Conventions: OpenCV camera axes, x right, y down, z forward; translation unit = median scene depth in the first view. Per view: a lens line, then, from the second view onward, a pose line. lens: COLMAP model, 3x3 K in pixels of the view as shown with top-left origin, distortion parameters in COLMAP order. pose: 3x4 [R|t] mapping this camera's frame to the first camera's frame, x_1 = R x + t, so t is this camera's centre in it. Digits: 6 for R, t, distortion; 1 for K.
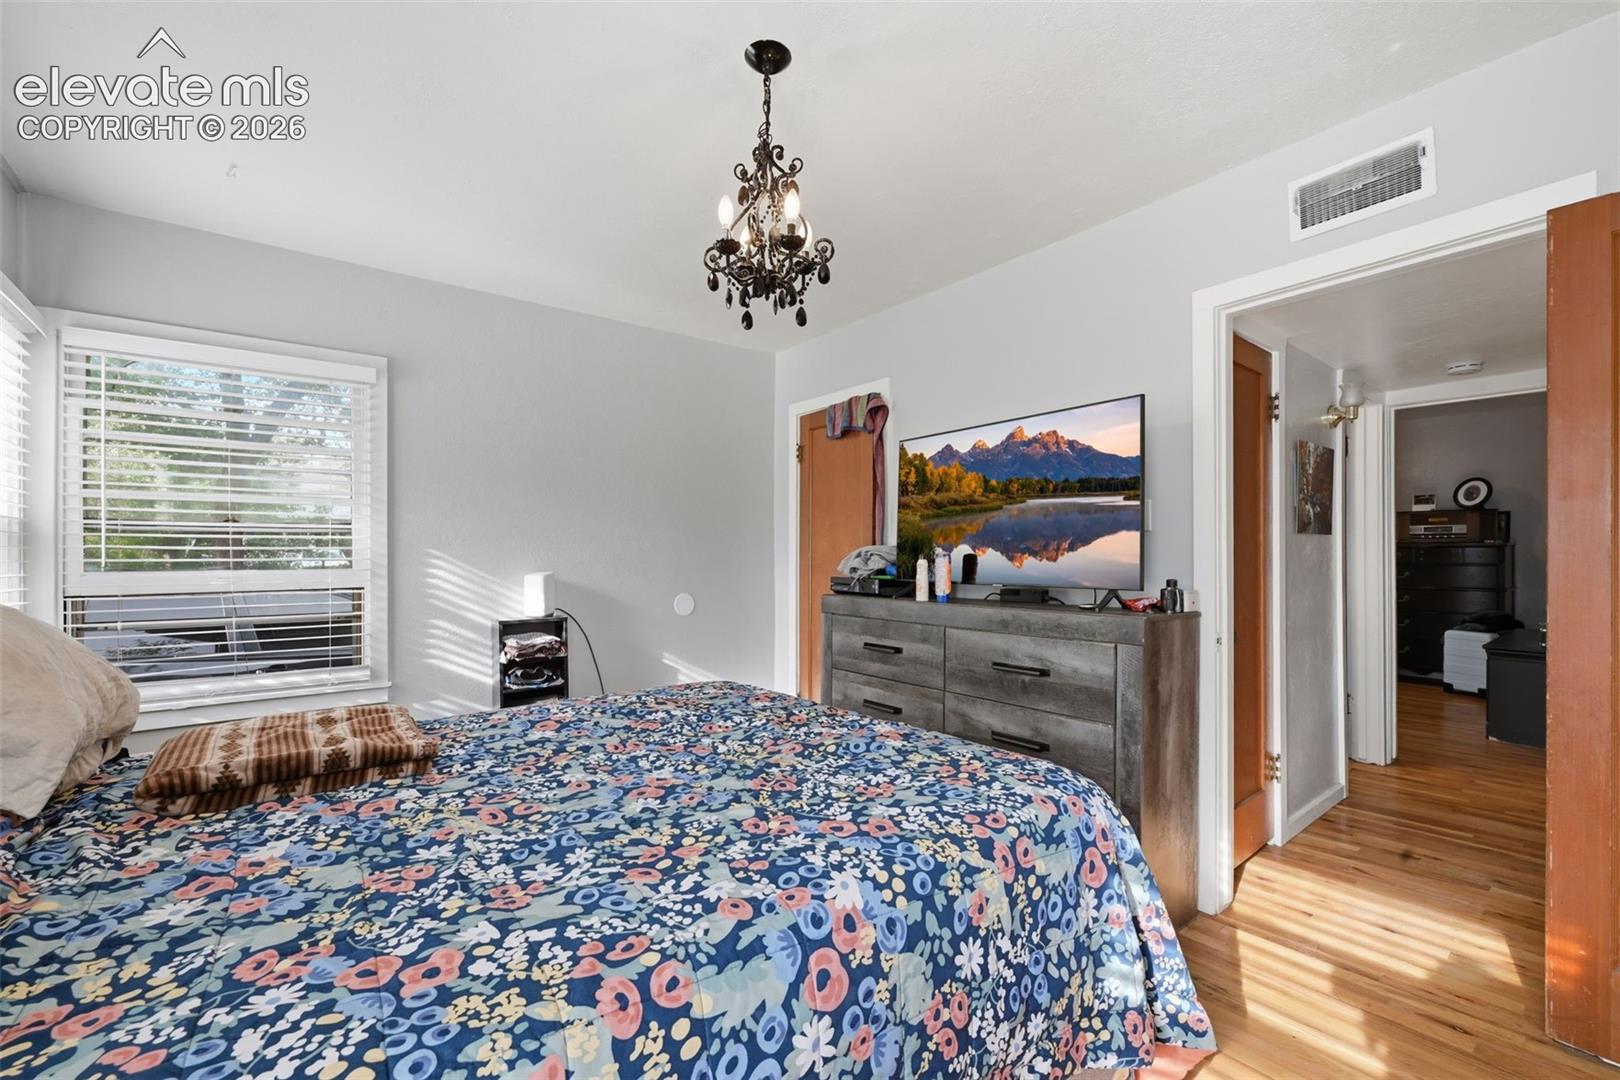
lens RADIAL K [[675.4, 0, 811.1], [0, 675.4, 546.8], [0, 0, 1]] dist [-0.001381, 0.000467]
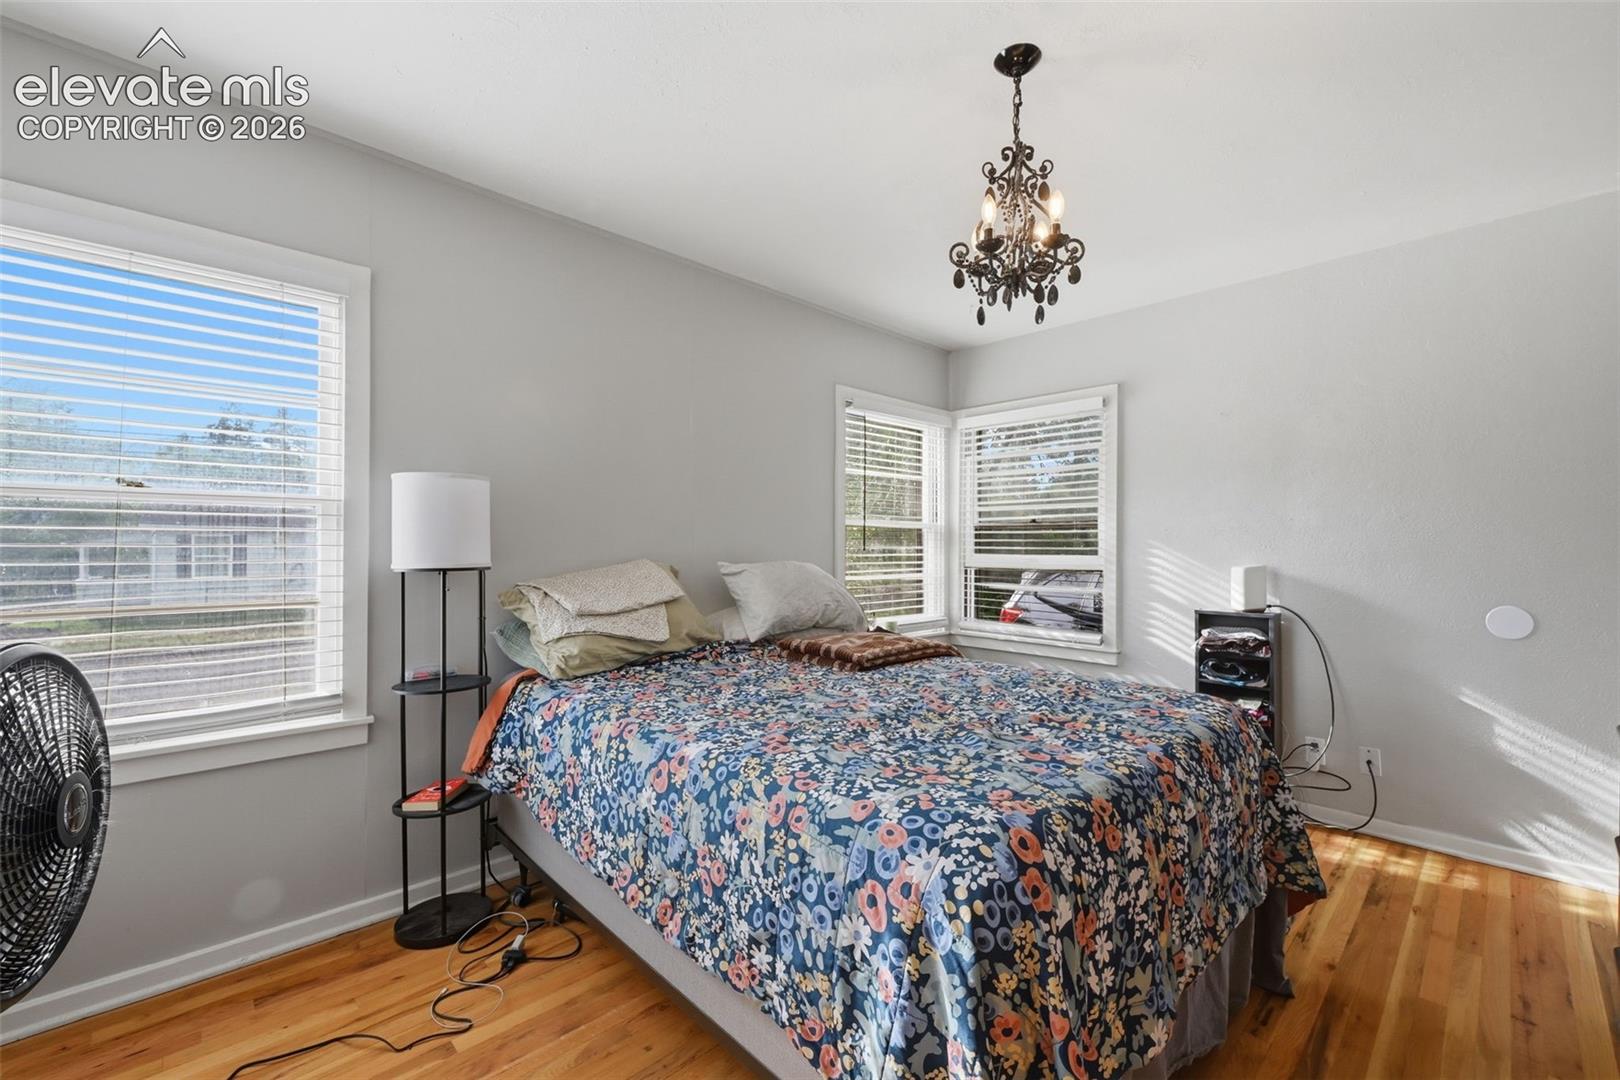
lens RADIAL K [[637.8, 0, 806.9], [0, 637.8, 535.3], [0, 0, 1]] dist [0.000447, 0.000120]
pose [[0.118442, -0.008338, -0.992926, 1.167991], [0.005531, 0.999955, -0.007737, 0.000837], [0.992946, -0.004575, 0.118483, 0.773397]]
